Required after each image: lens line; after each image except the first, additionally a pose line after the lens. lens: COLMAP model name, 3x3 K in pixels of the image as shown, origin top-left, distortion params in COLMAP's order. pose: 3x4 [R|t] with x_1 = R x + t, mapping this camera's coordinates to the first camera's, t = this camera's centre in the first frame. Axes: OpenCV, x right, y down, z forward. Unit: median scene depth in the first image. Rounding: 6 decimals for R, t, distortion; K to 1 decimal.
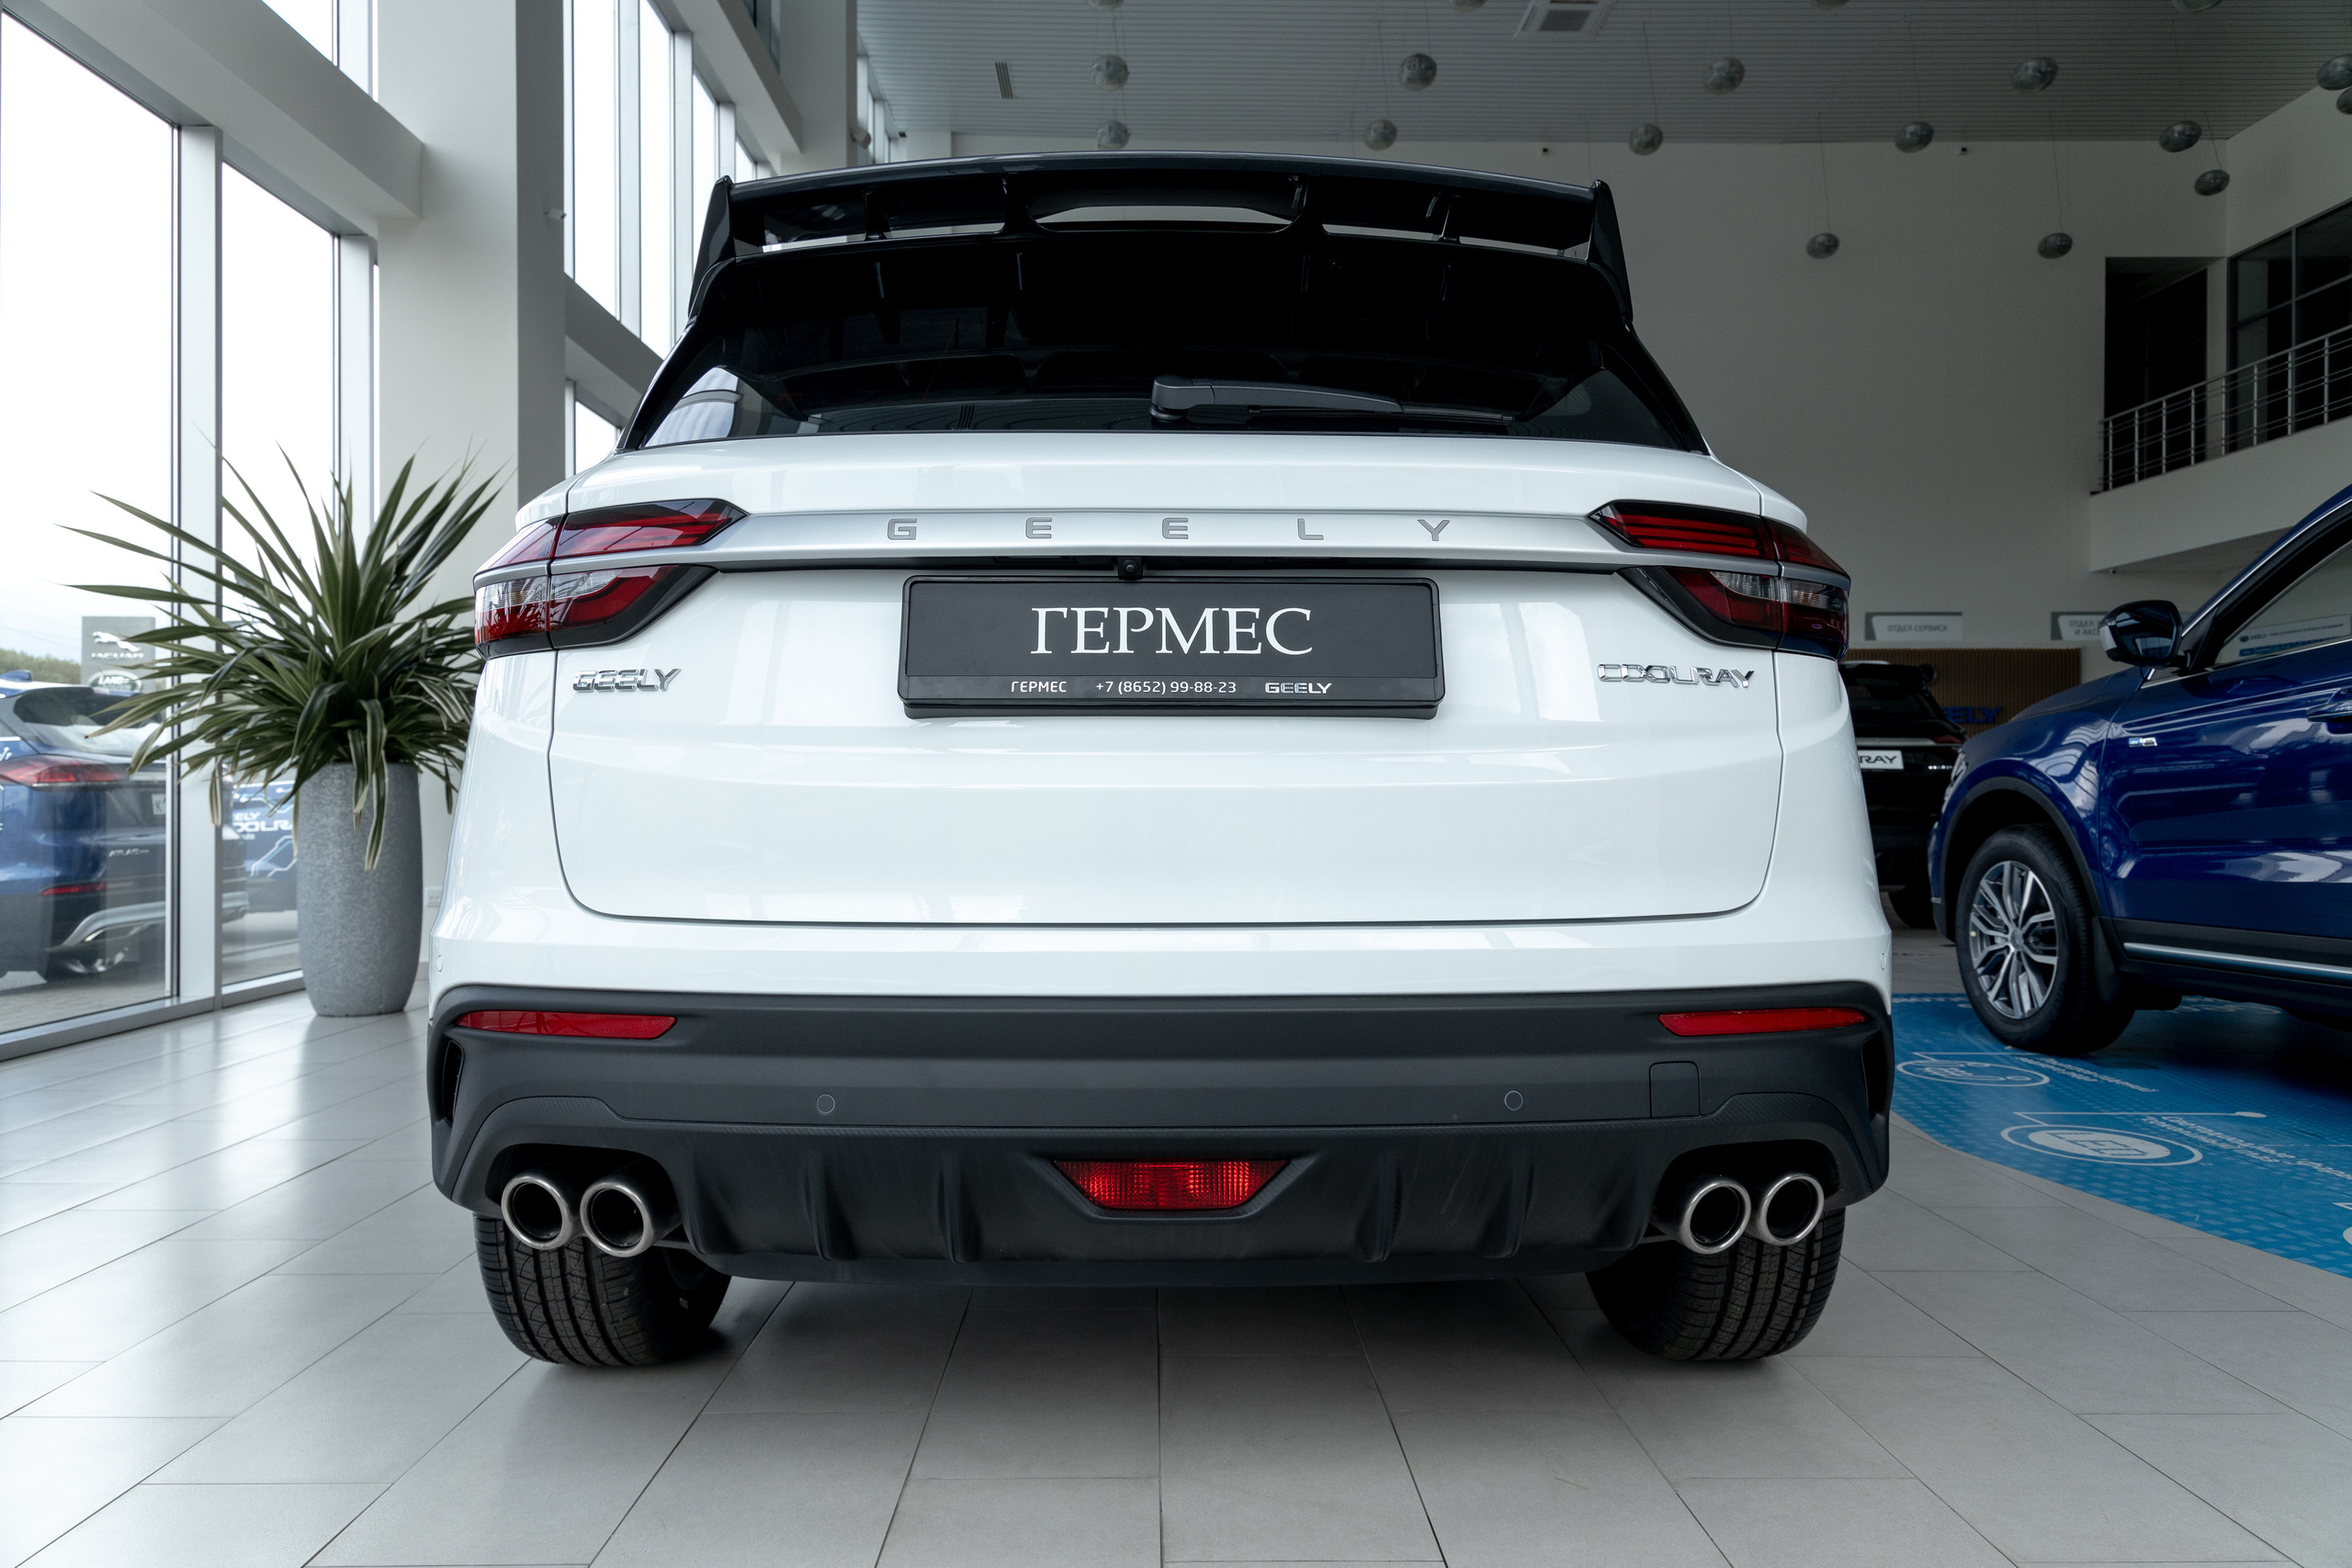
lens RADIAL K [[1527.1, 0, 1175.4], [0, 1527.1, 726.7], [0, 0, 1]] dist [0.028685, -0.002292]
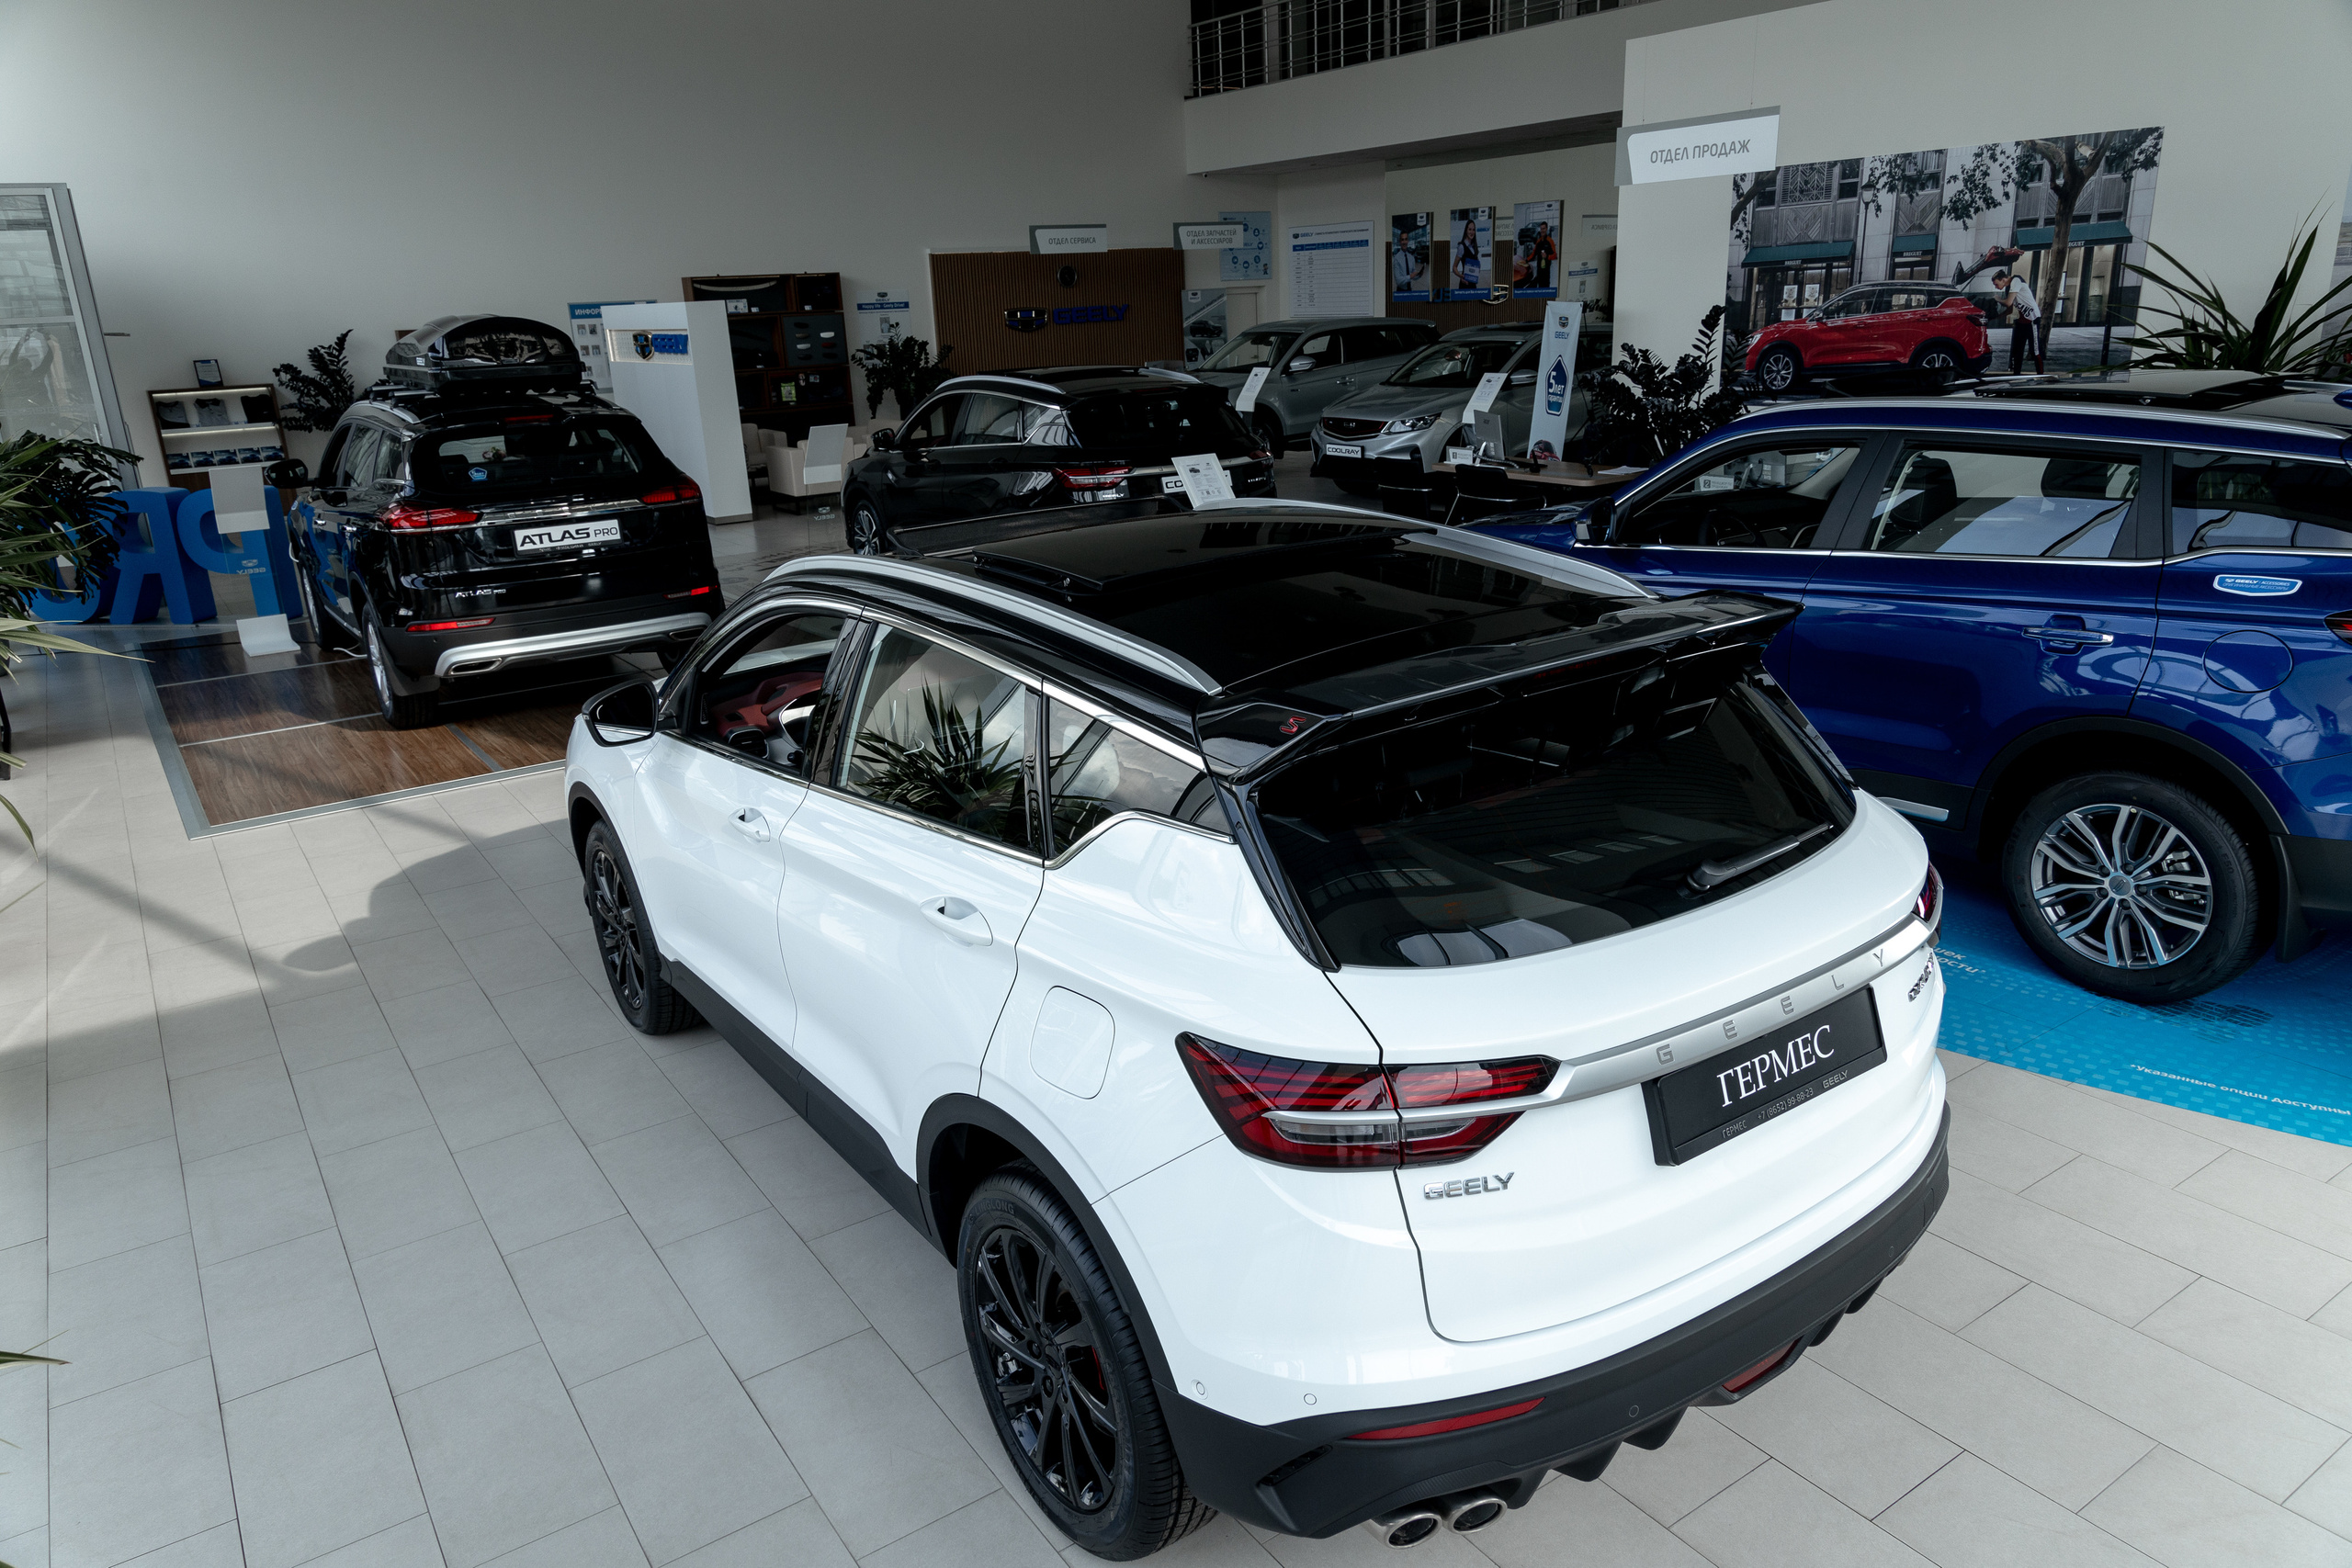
lens RADIAL K [[1527.1, 0, 1175.4], [0, 1527.1, 726.7], [0, 0, 1]] dist [0.028685, -0.002292]
pose [[0.834530, -0.176706, 0.521857, -0.084547], [0.016170, 0.954620, 0.297386, -0.057646], [-0.550725, -0.239739, 0.799517, 0.011337]]
